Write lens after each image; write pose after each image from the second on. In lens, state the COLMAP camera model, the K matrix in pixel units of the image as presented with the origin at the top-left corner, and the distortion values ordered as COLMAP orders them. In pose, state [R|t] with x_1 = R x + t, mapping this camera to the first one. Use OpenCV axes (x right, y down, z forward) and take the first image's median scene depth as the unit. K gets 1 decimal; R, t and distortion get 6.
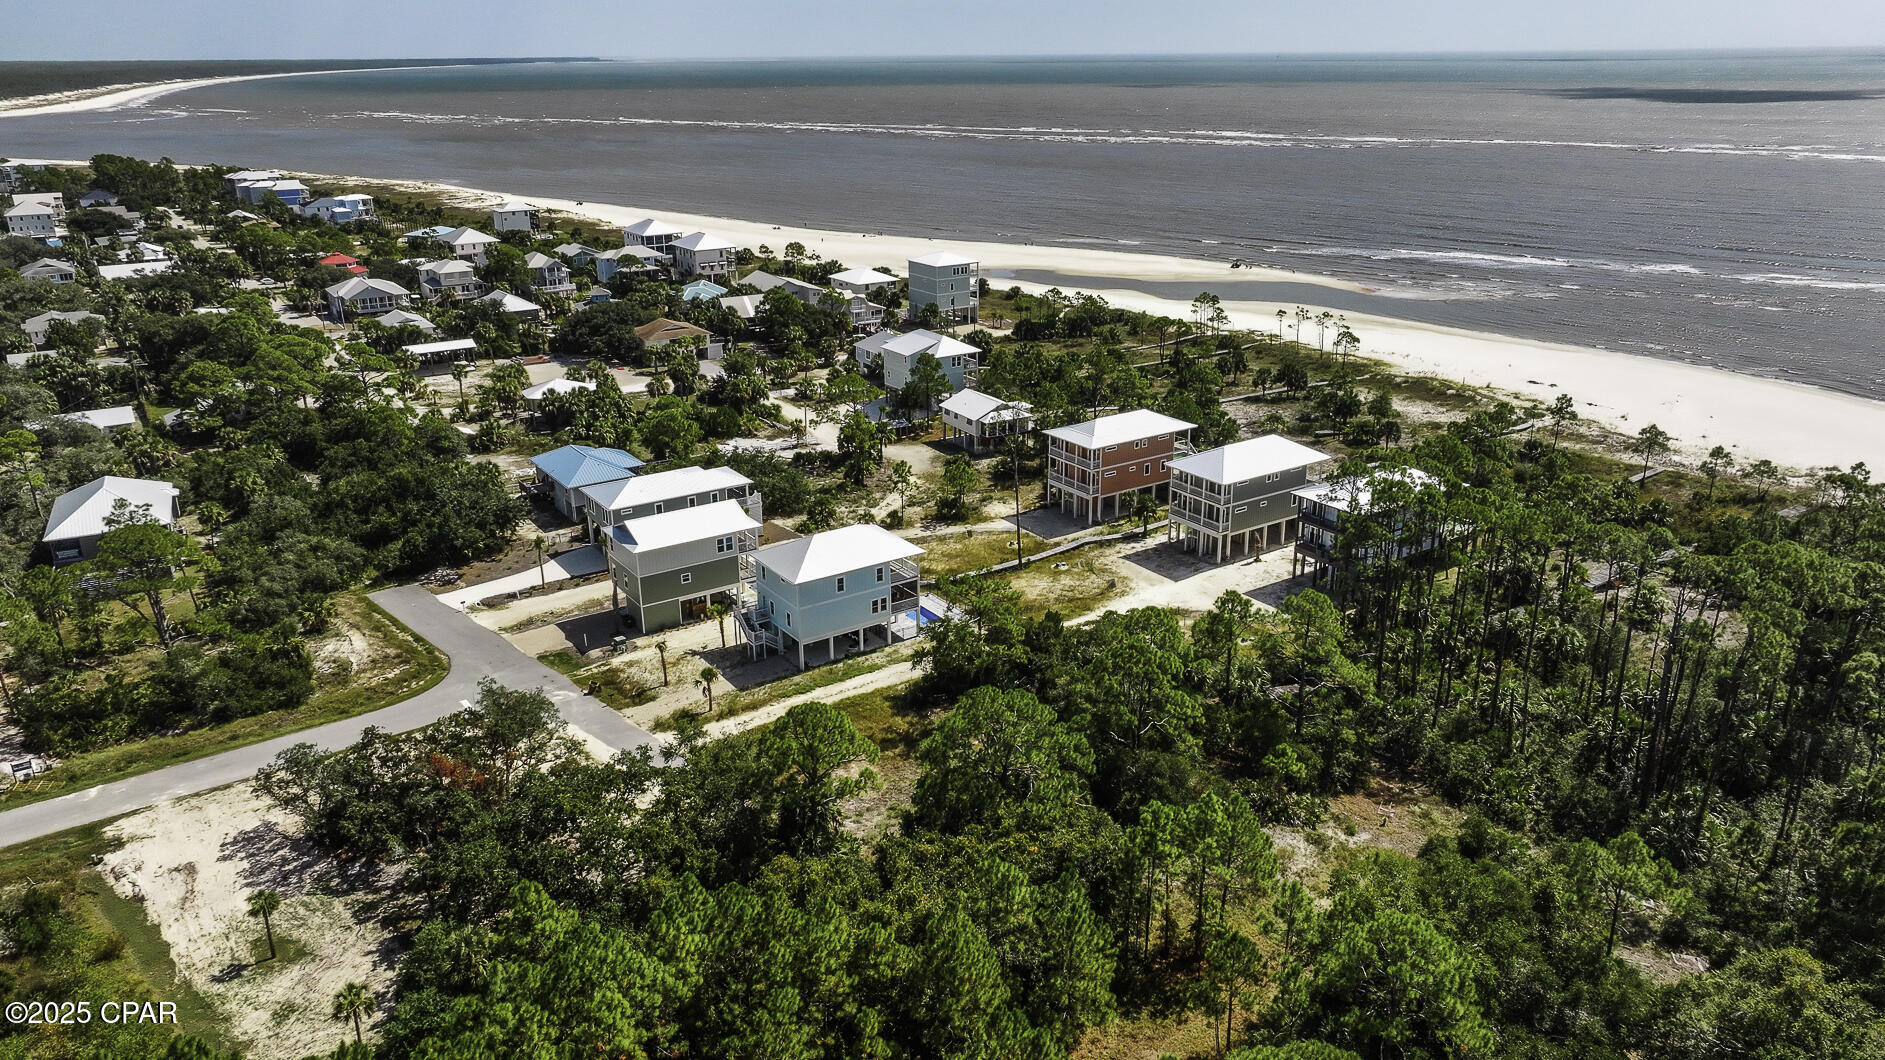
lens RADIAL K [[1326.6, 0, 949.5], [0, 1326.6, 525.9], [0, 0, 1]] dist [0.001557, 0.011037]
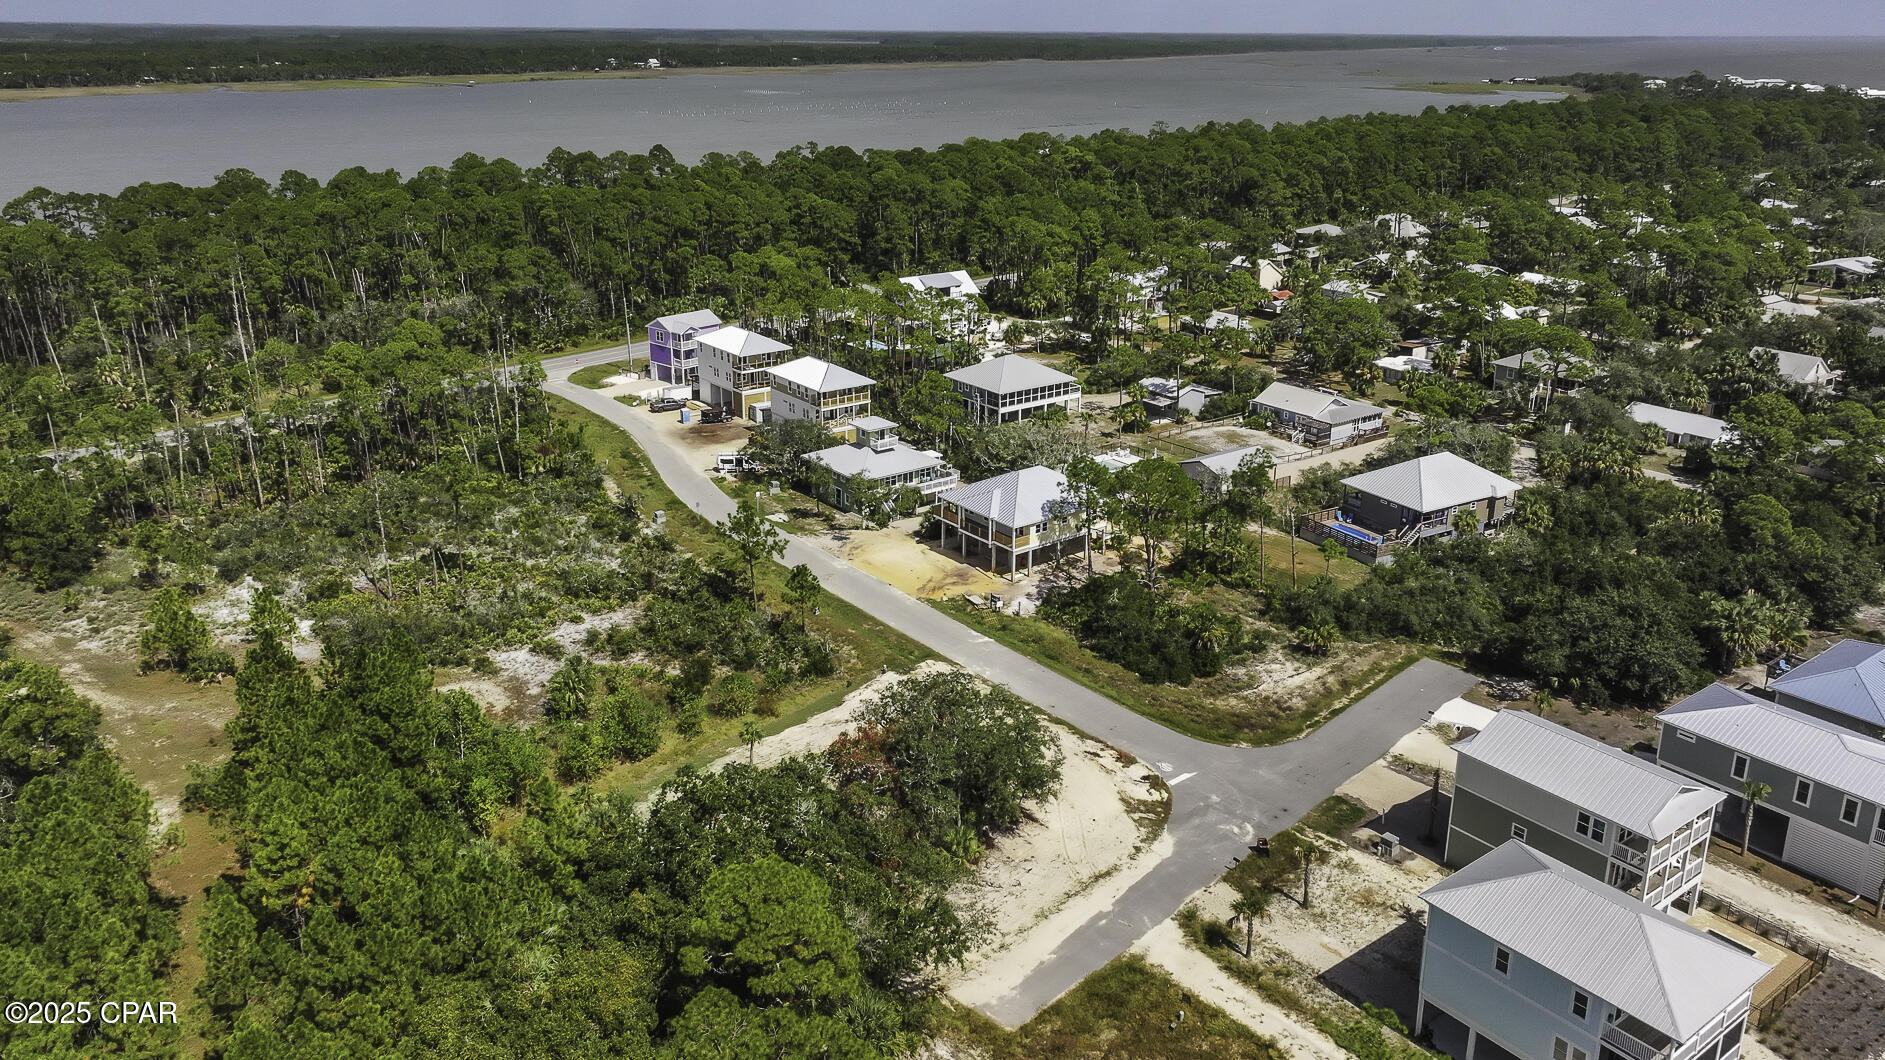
lens RADIAL K [[1363.5, 0, 929.9], [0, 1363.5, 505.2], [0, 0, 1]] dist [0.002239, 0.005988]
pose [[0.041607, 0.338211, -0.940150, 0.299113], [-0.344833, 0.888008, 0.304192, -0.170833], [0.937742, 0.311538, 0.153574, 0.481396]]
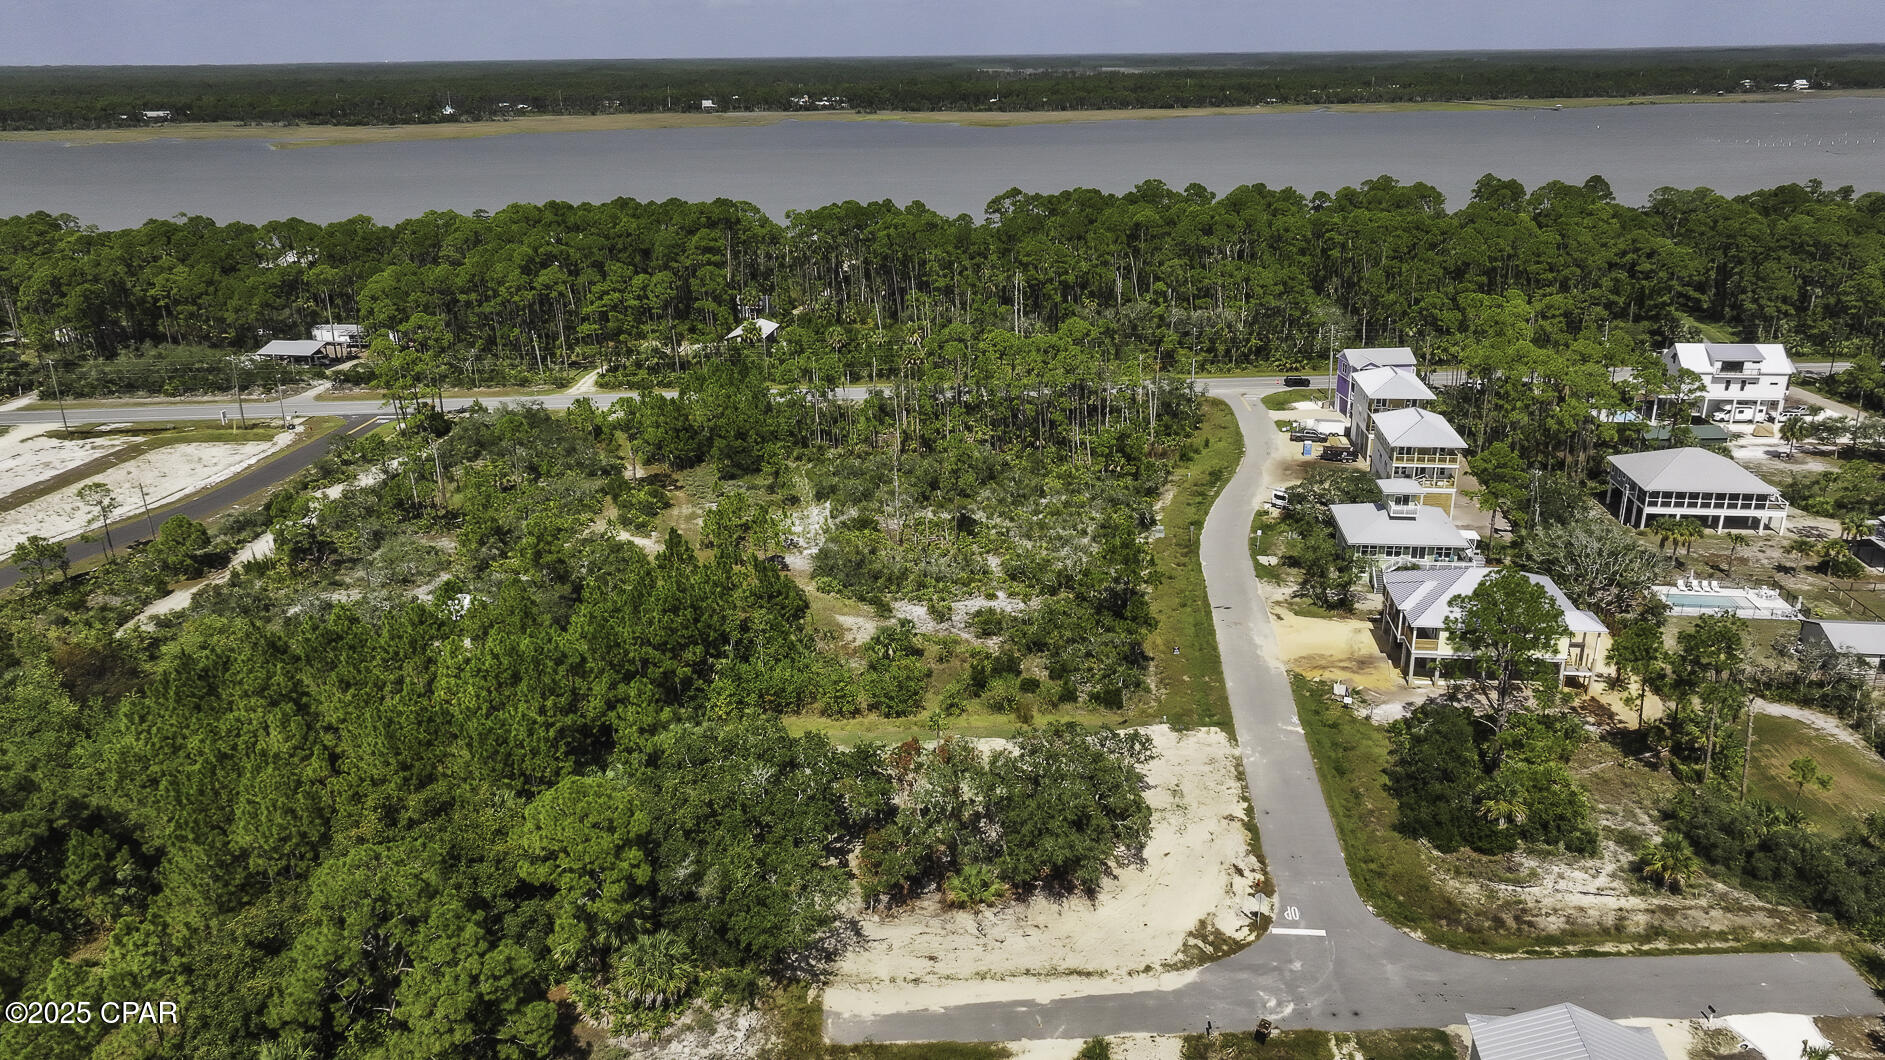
lens RADIAL K [[1326.6, 0, 949.5], [0, 1326.6, 525.9], [0, 0, 1]] dist [0.001557, 0.011037]
pose [[-0.661852, 0.266154, -0.700795, 0.166046], [-0.237699, 0.812096, 0.532915, -0.290371], [0.710951, 0.519290, -0.474223, 0.807001]]
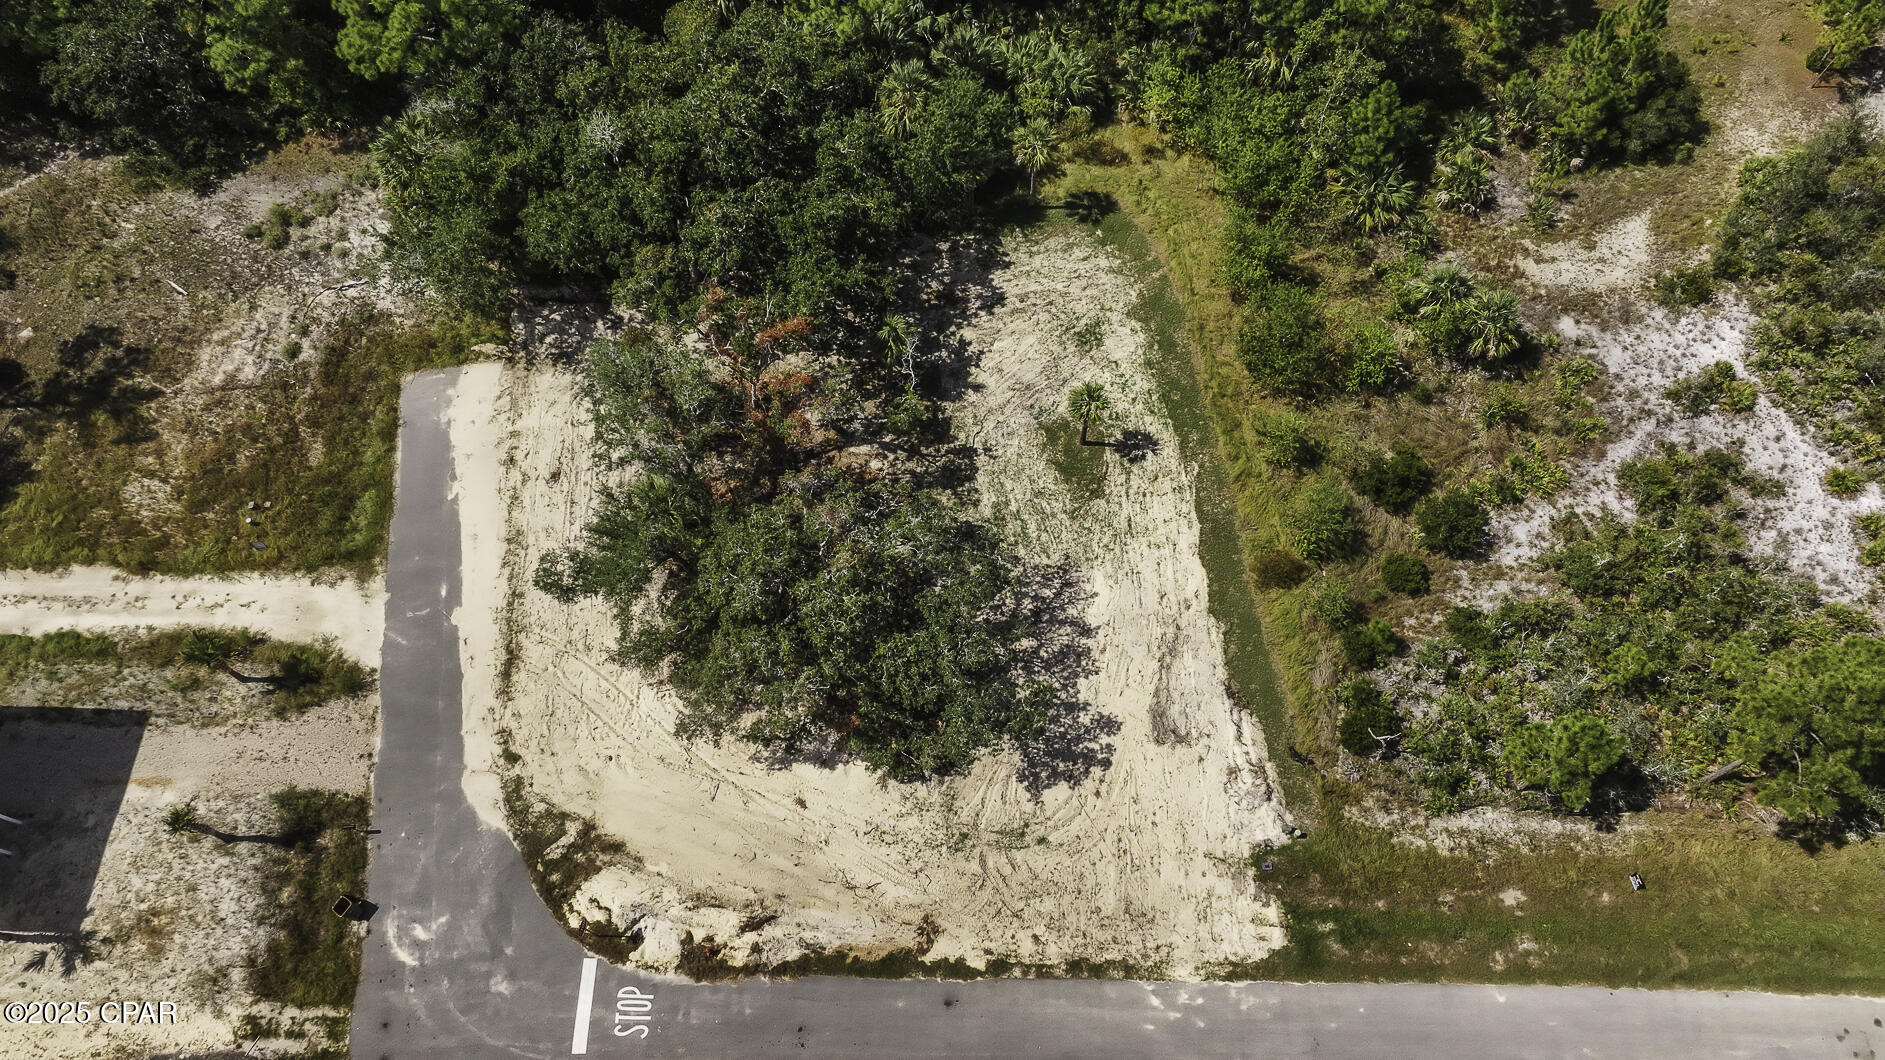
lens RADIAL K [[1291.7, 0, 942.5], [0, 1291.7, 530.0], [0, 0, 1]] dist [0.000965, 0.000851]
pose [[-0.801634, -0.535784, 0.265175, -0.360261], [0.218403, 0.150435, 0.964194, -0.208441], [-0.556491, 0.830846, -0.003577, 0.590033]]
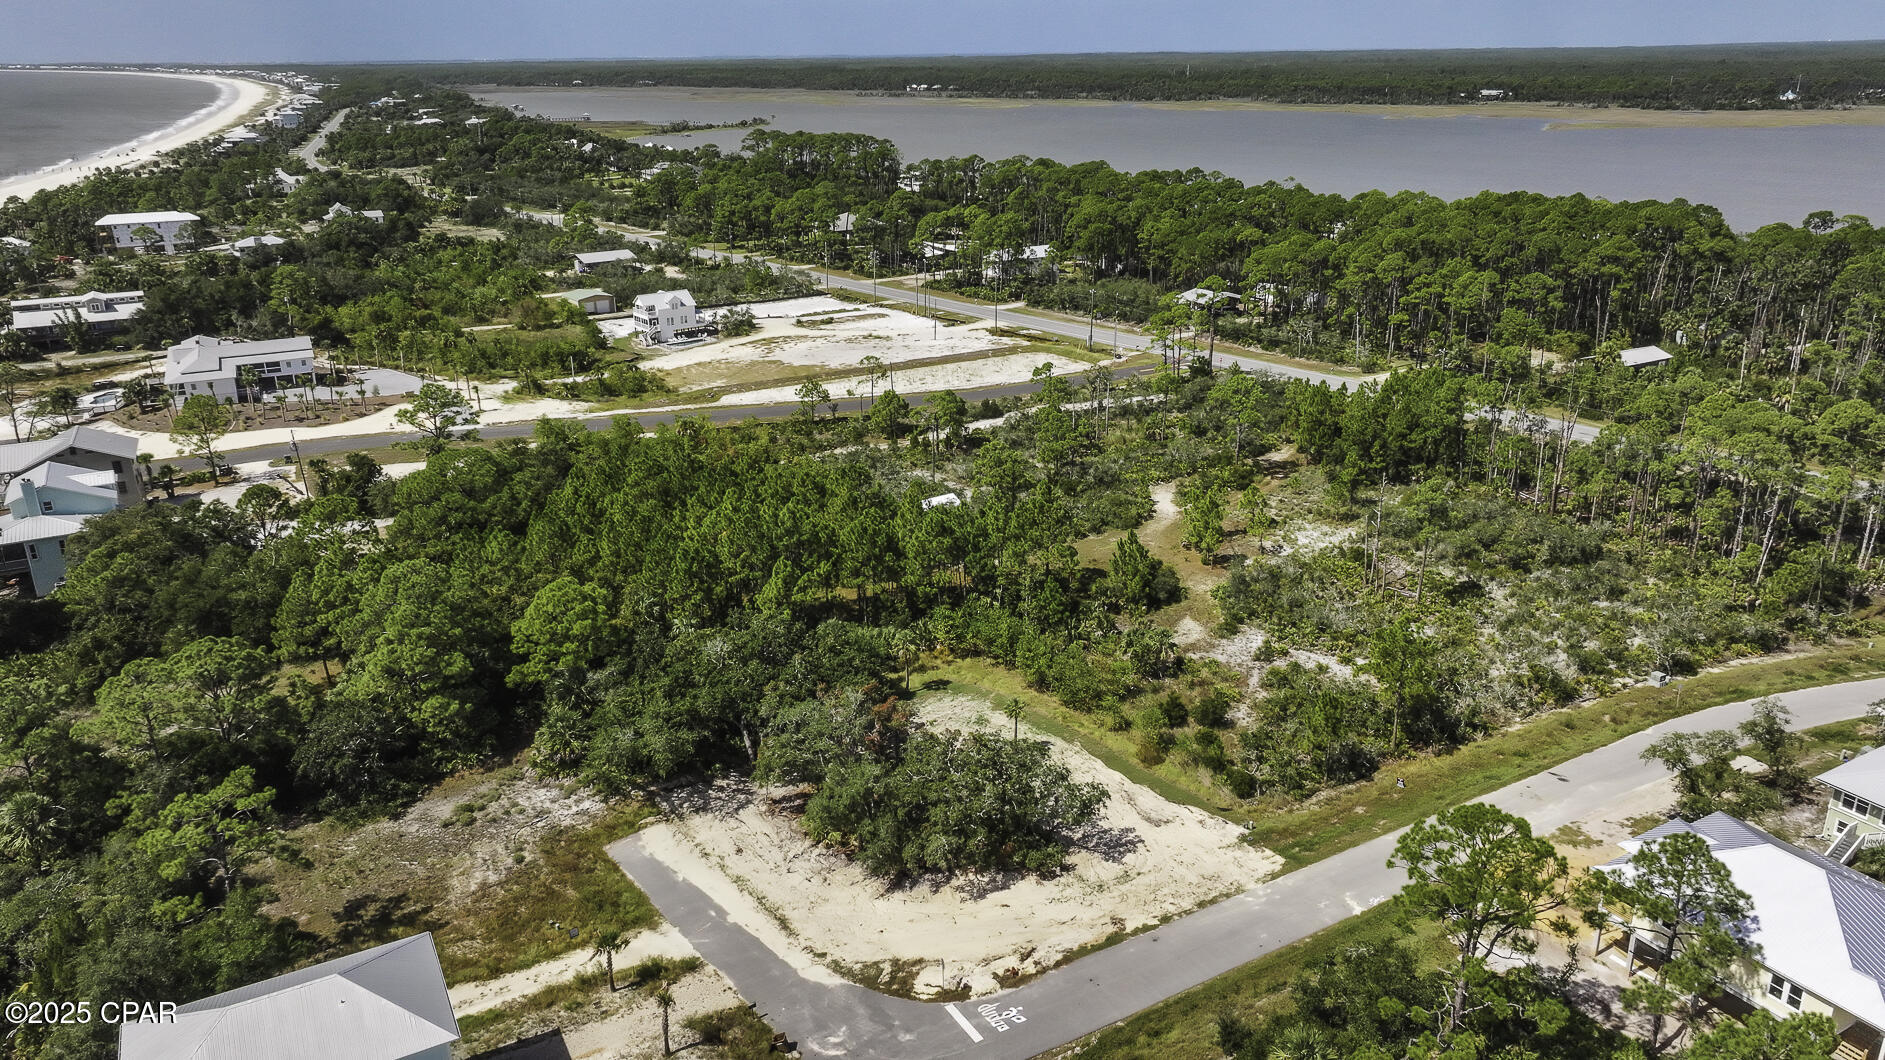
lens RADIAL K [[1317.4, 0, 942.5], [0, 1317.4, 530.0], [0, 0, 1]] dist [0.002663, 0.006067]
pose [[-0.994912, -0.015282, 0.099584, -0.304491], [0.051881, 0.769586, 0.636432, -0.348385], [-0.086365, 0.638361, -0.764877, 0.993740]]
